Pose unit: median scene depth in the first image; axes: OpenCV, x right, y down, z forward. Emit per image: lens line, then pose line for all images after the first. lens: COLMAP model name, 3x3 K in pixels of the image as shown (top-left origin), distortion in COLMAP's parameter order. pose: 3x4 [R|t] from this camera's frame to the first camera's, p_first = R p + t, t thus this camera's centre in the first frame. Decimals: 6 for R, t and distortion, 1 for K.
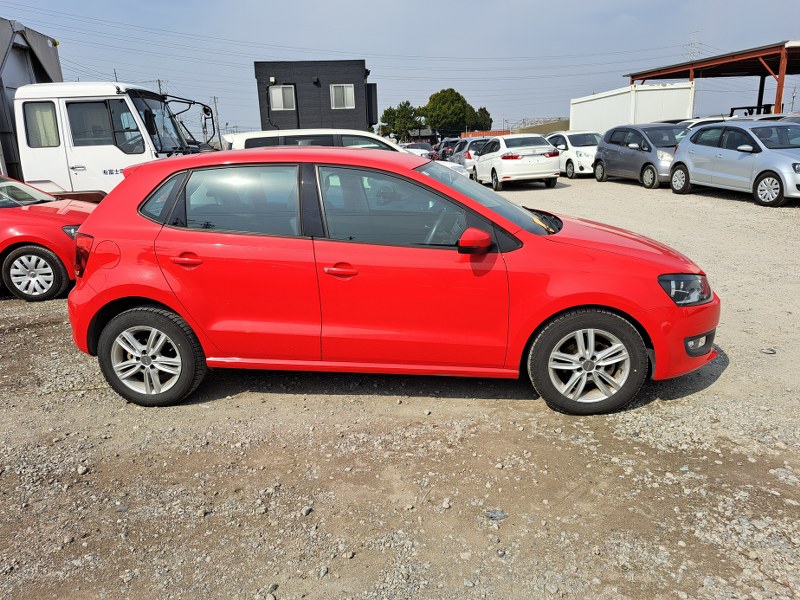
lens RADIAL K [[554.7, 0, 400.0], [0, 554.7, 300.0], [0, 0, 1]] dist [0.005222, -0.003997]
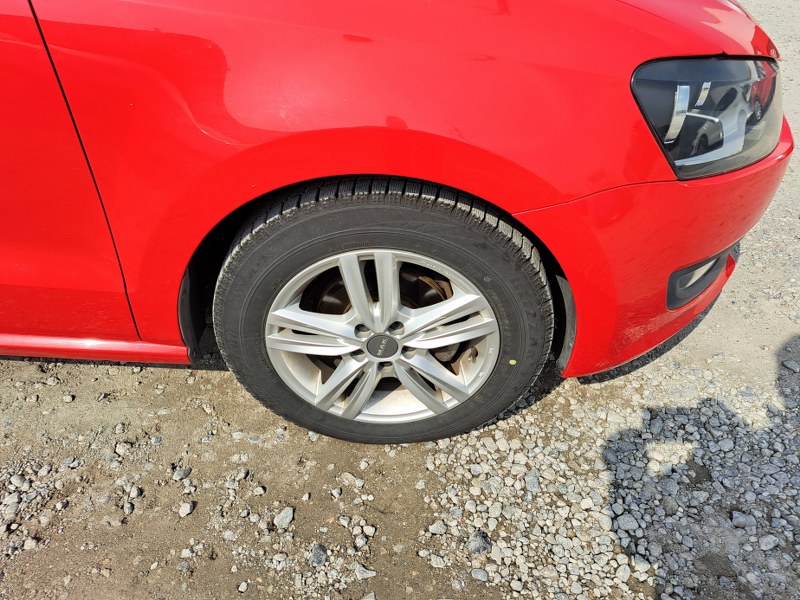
lens RADIAL K [[549.3, 0, 388.1], [0, 549.3, 304.6], [0, 0, 1]] dist [0.110043, -0.124143]
pose [[0.997340, -0.001624, 0.072878, 0.313925], [-0.028133, 0.913724, 0.405360, -0.041988], [-0.067249, -0.406332, 0.911248, 0.688097]]
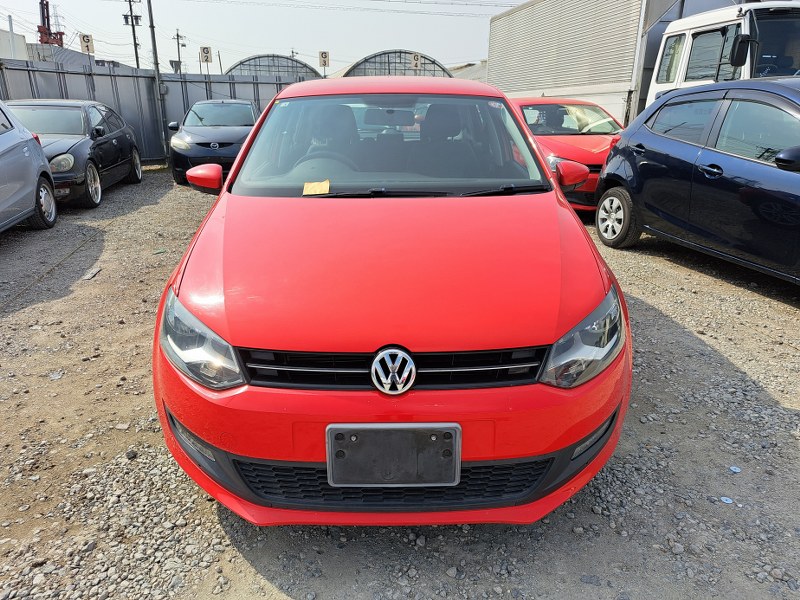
lens RADIAL K [[576.8, 0, 400.0], [0, 576.8, 300.0], [0, 0, 1]] dist [0.026659, -0.003208]
pose [[0.131238, 0.347865, -0.928314, 1.074212], [-0.270739, 0.913392, 0.303999, -0.284311], [0.953665, 0.211434, 0.214053, 1.072954]]
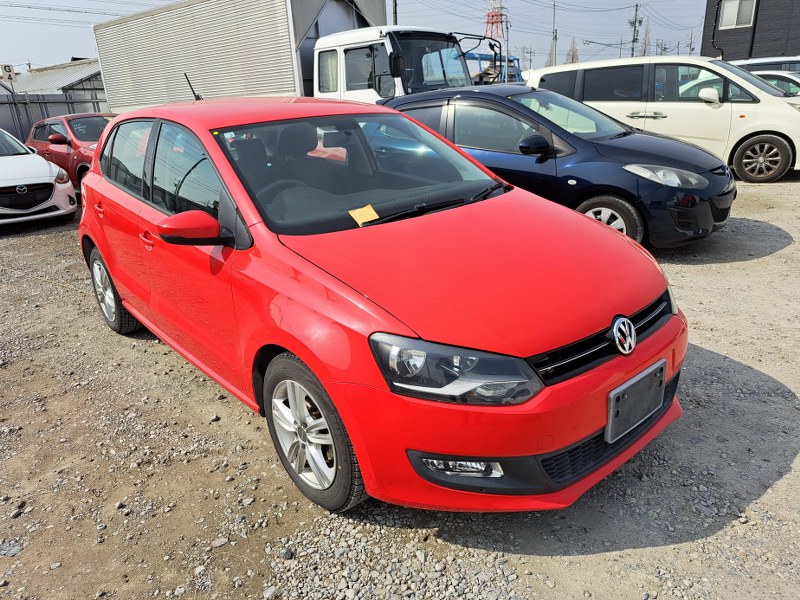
lens RADIAL K [[565.3, 0, 400.0], [0, 565.3, 300.0], [0, 0, 1]] dist [0.032922, -0.023228]
pose [[0.737533, 0.217828, -0.639215, 0.827418], [-0.150682, 0.975768, 0.158657, -0.168998], [0.658285, -0.020697, 0.752484, 0.546726]]
